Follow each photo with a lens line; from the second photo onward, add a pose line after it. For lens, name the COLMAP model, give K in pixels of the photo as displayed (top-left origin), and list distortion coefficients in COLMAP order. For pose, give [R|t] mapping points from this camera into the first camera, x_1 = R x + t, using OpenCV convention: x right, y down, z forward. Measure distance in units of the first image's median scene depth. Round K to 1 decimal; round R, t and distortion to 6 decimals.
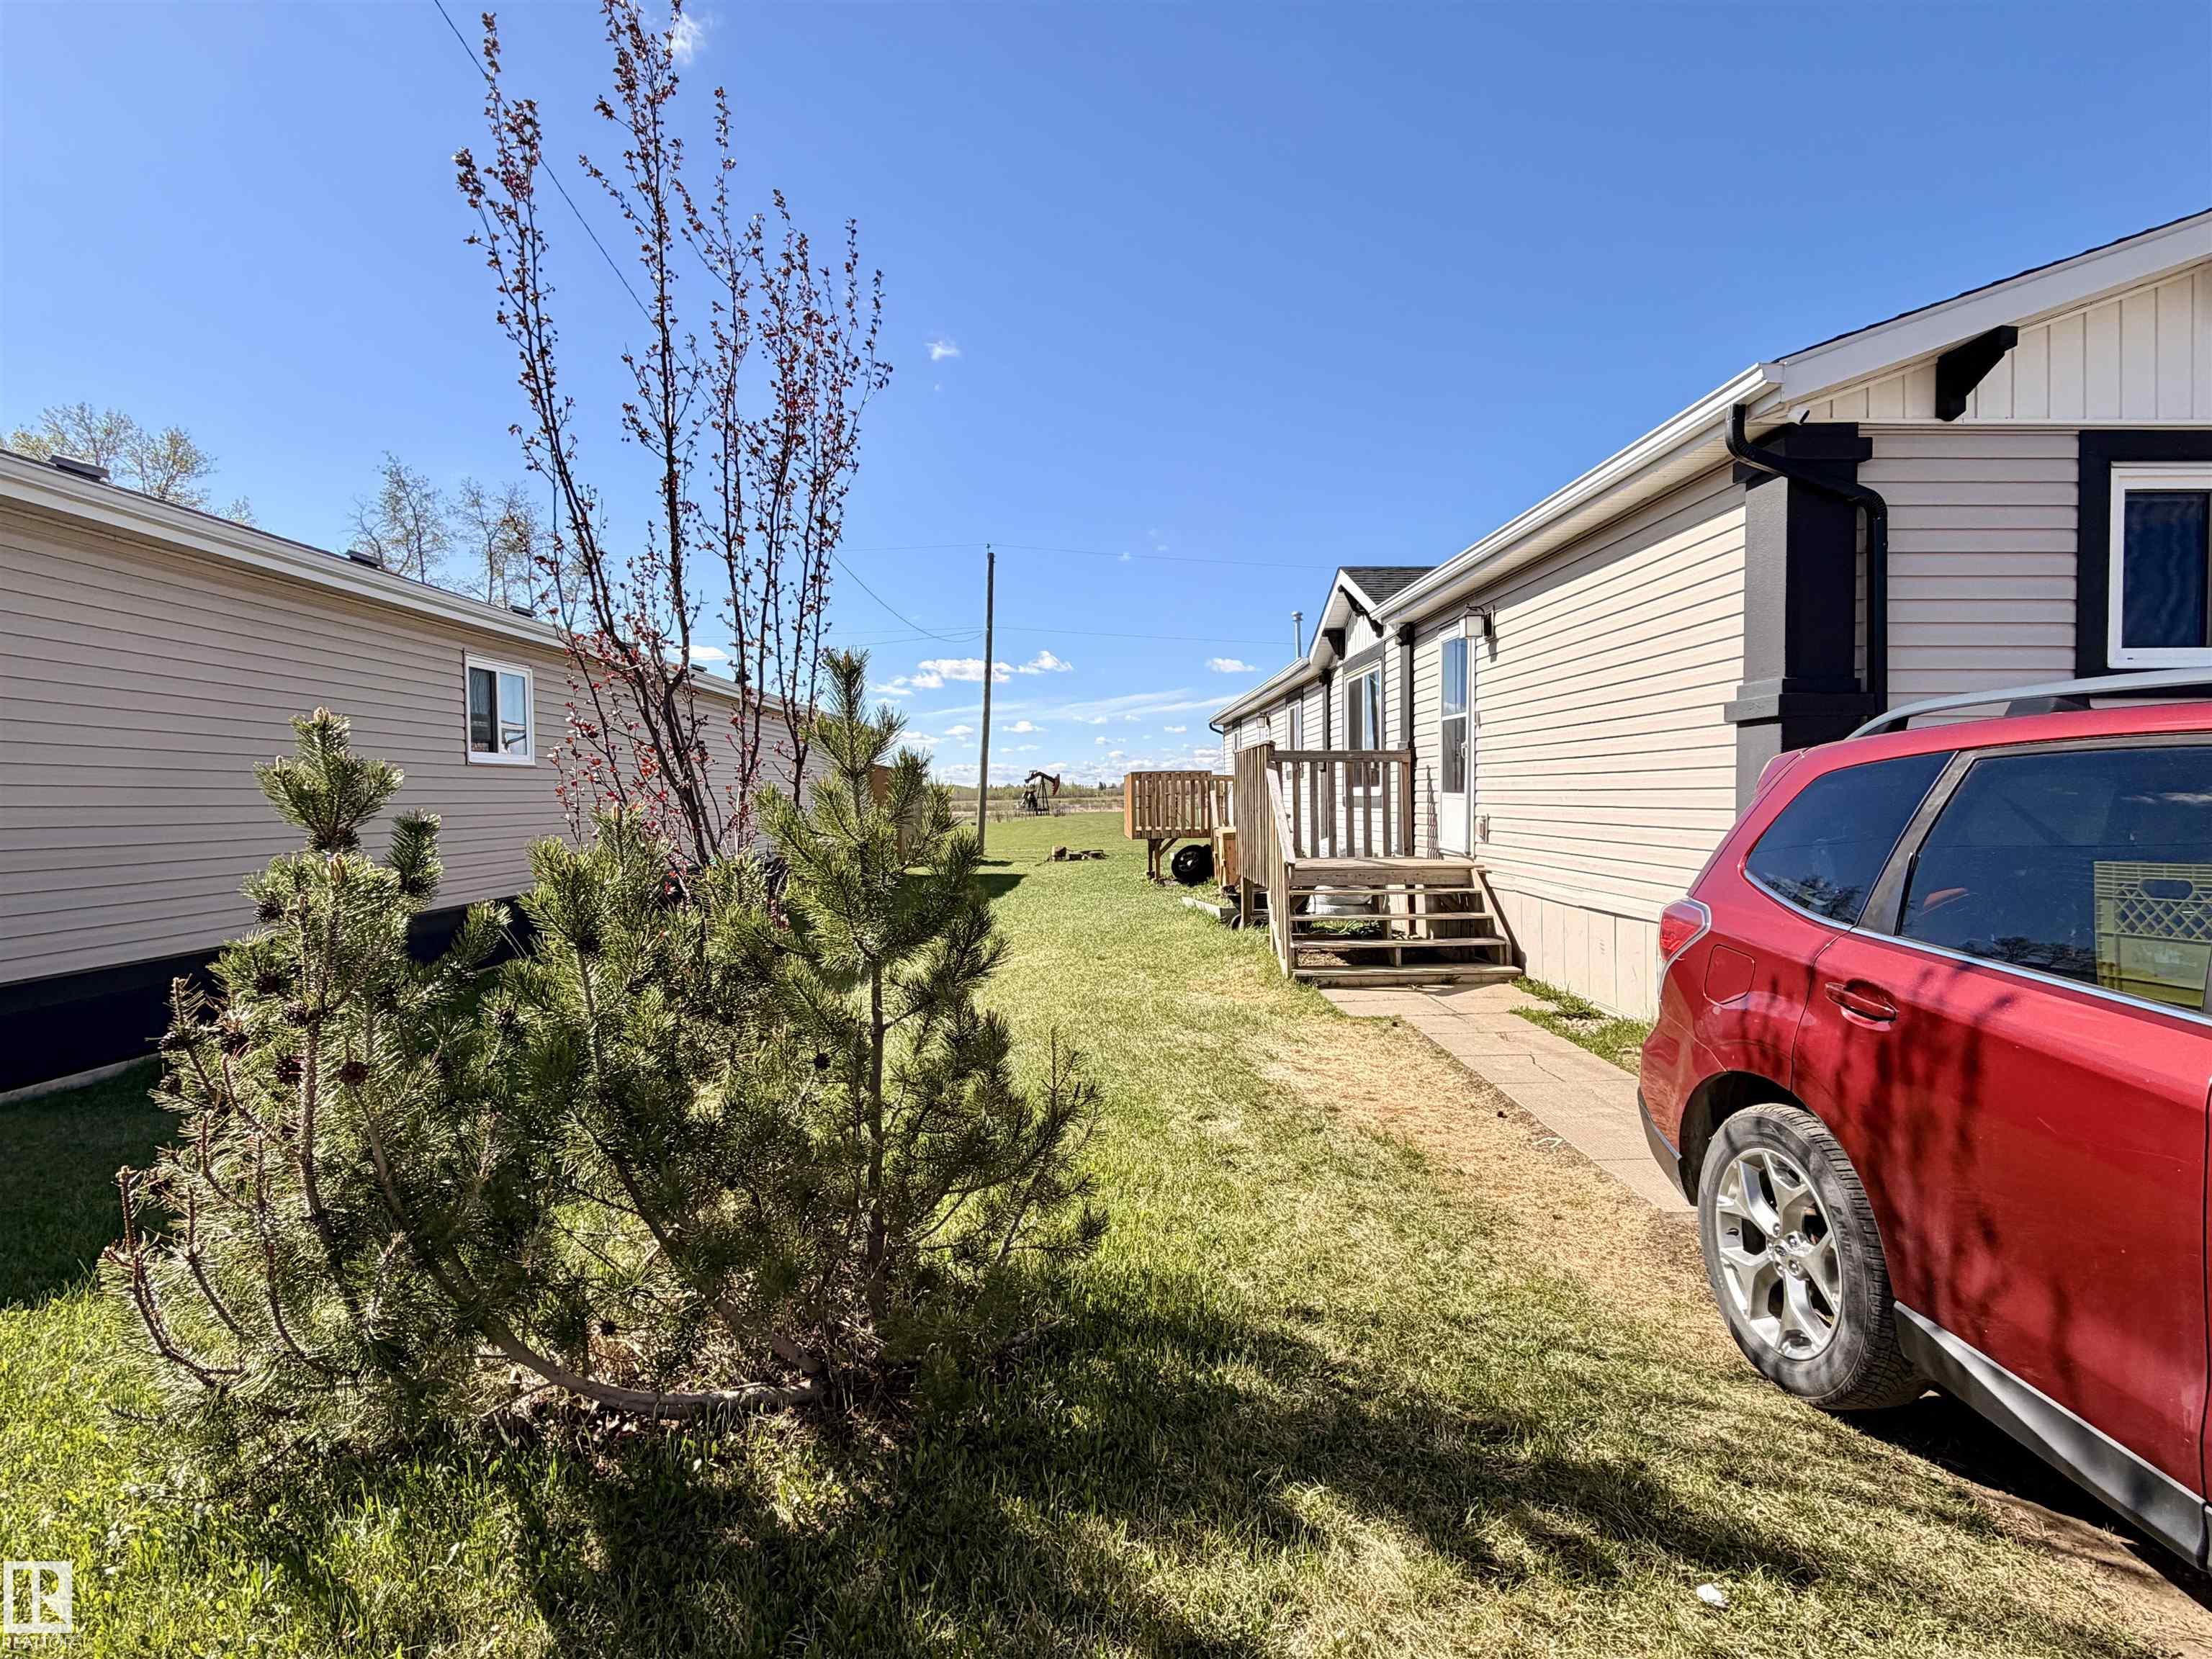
lens RADIAL K [[1142.1, 0, 1114.6], [0, 1142.1, 820.3], [0, 0, 1]] dist [-0.002283, 0.000564]
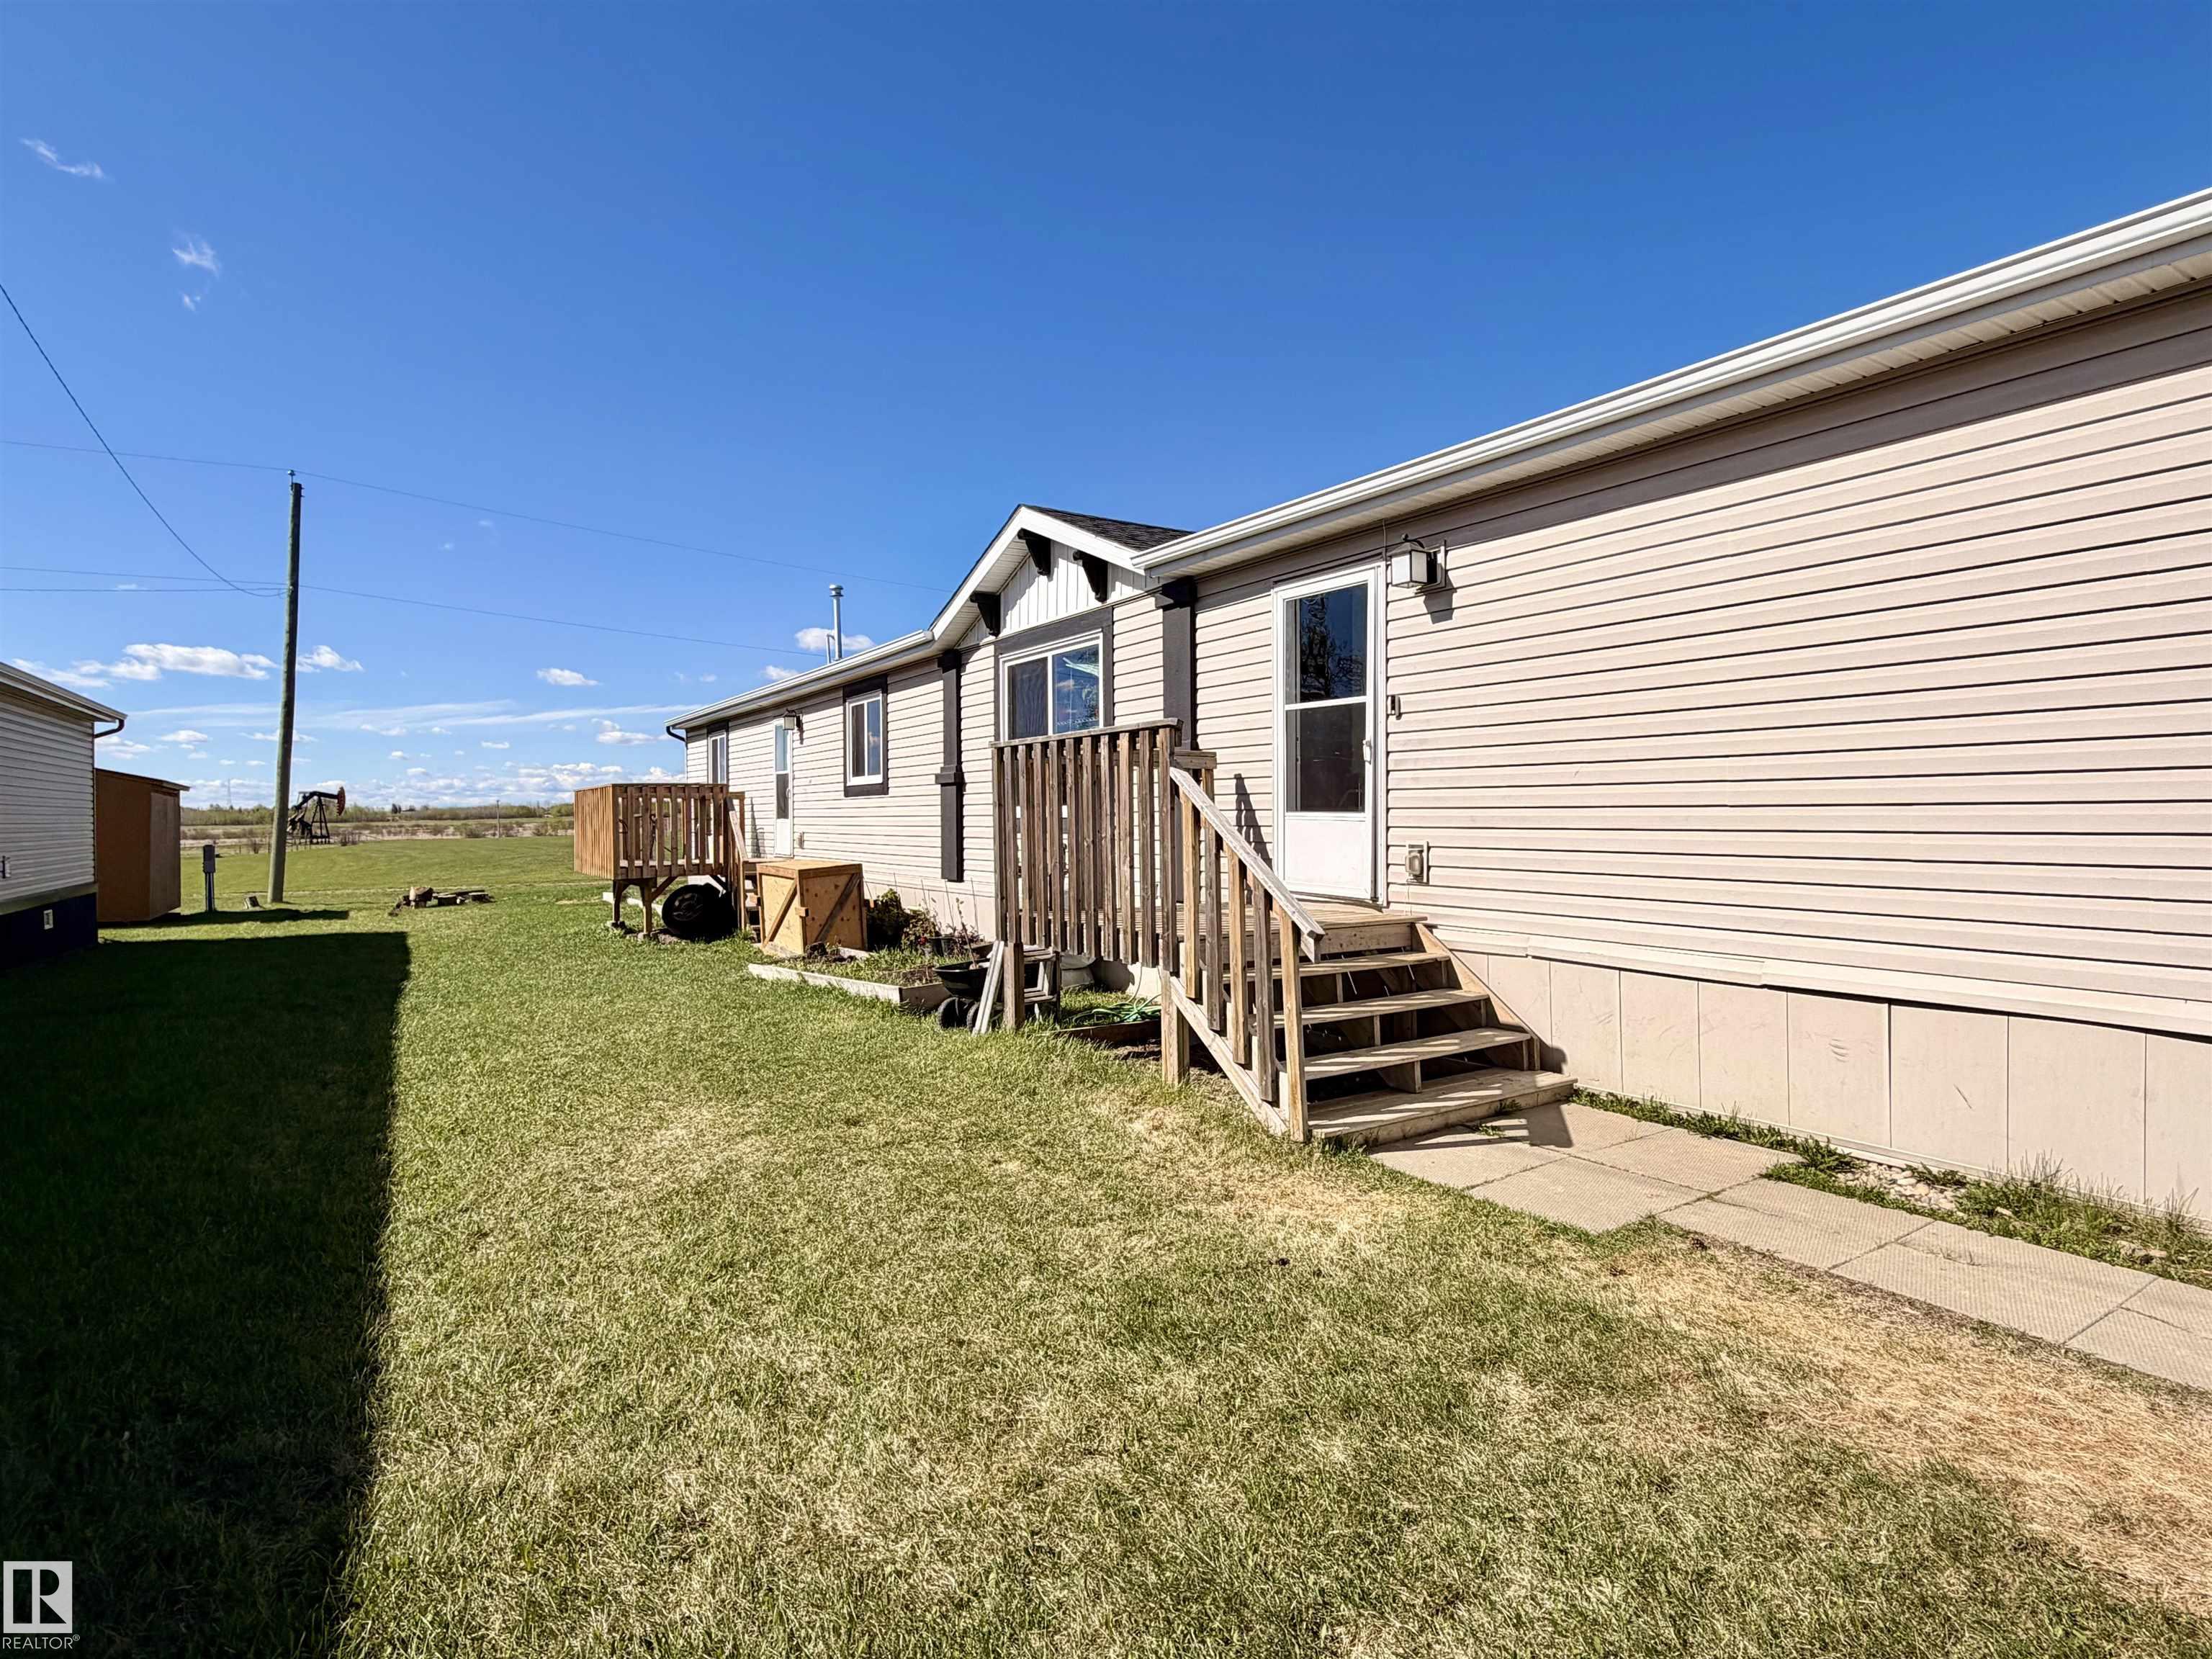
lens RADIAL K [[1142.1, 0, 1107.6], [0, 1142.1, 803.1], [0, 0, 1]] dist [-0.002283, 0.000564]
pose [[0.854277, 0.010323, 0.519716, -0.168483], [0.009075, 0.999354, -0.034767, -0.005718], [-0.519739, 0.034416, 0.853631, 0.441986]]
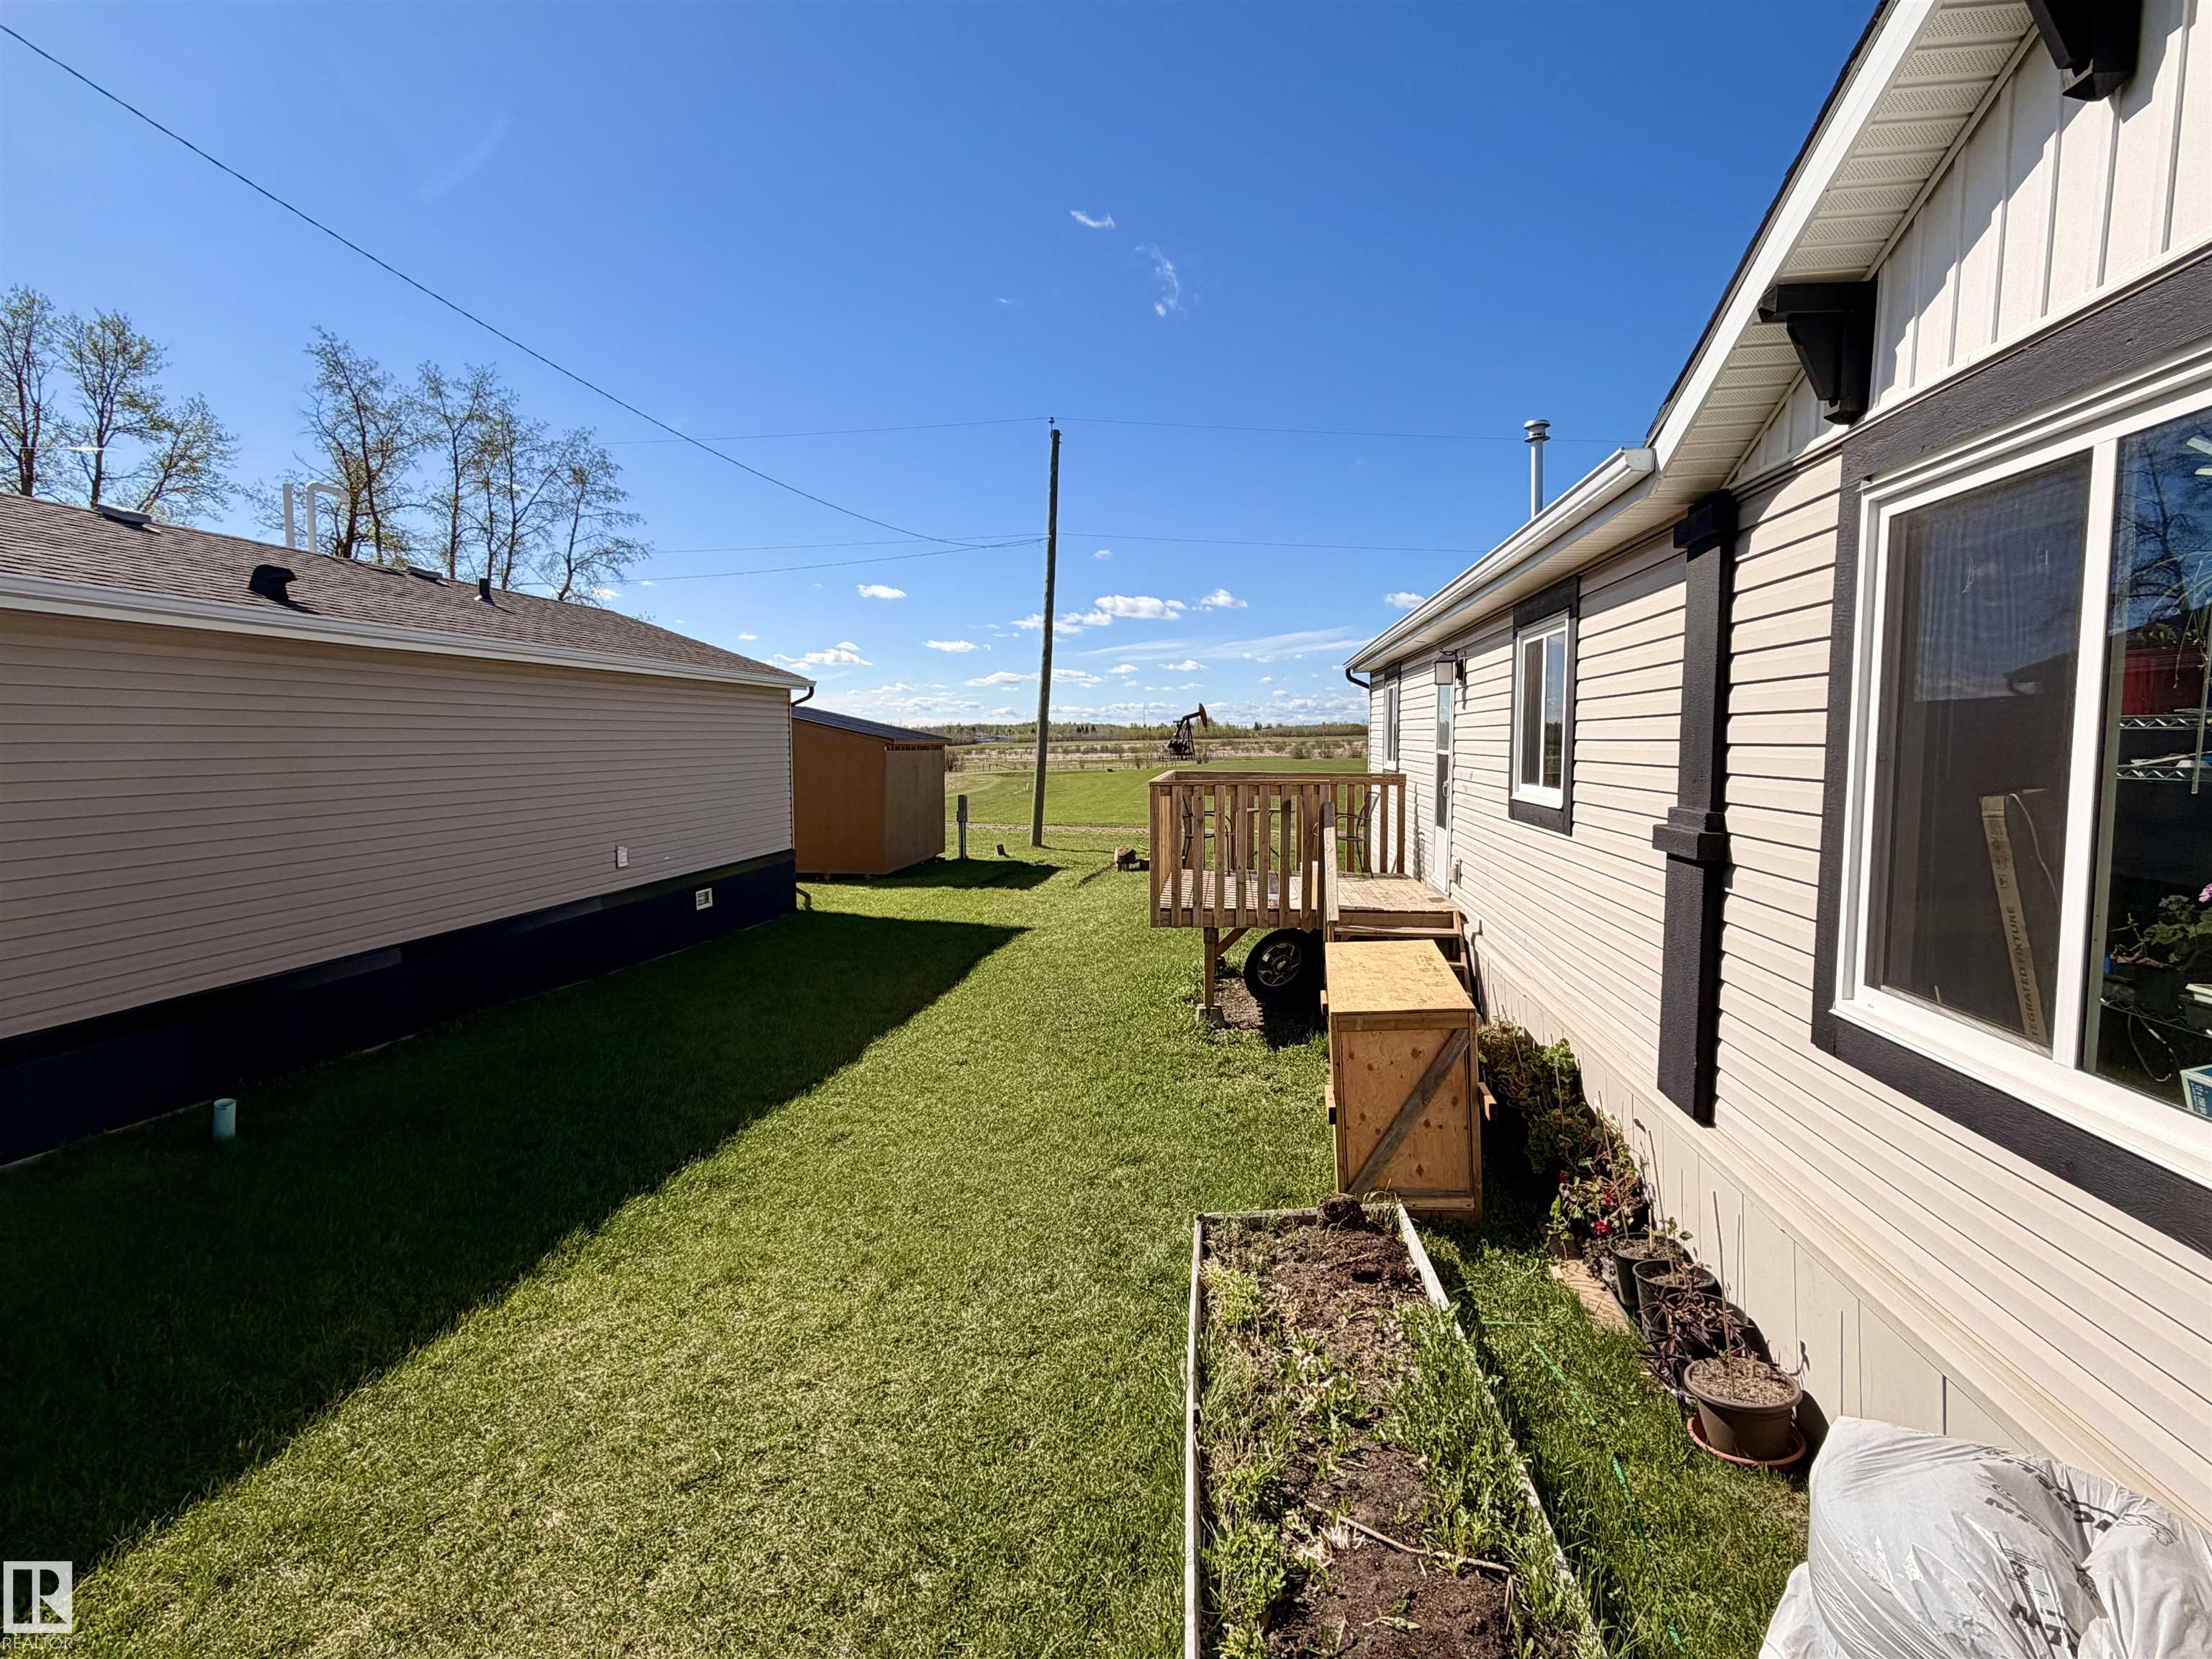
lens RADIAL K [[1142.1, 0, 1102.1], [0, 1142.1, 834.7], [0, 0, 1]] dist [-0.002283, 0.000564]
pose [[0.989404, 0.021409, -0.143604, 0.114236], [-0.012032, 0.997757, 0.065848, -0.094954], [0.144692, -0.063422, 0.987442, 1.004668]]
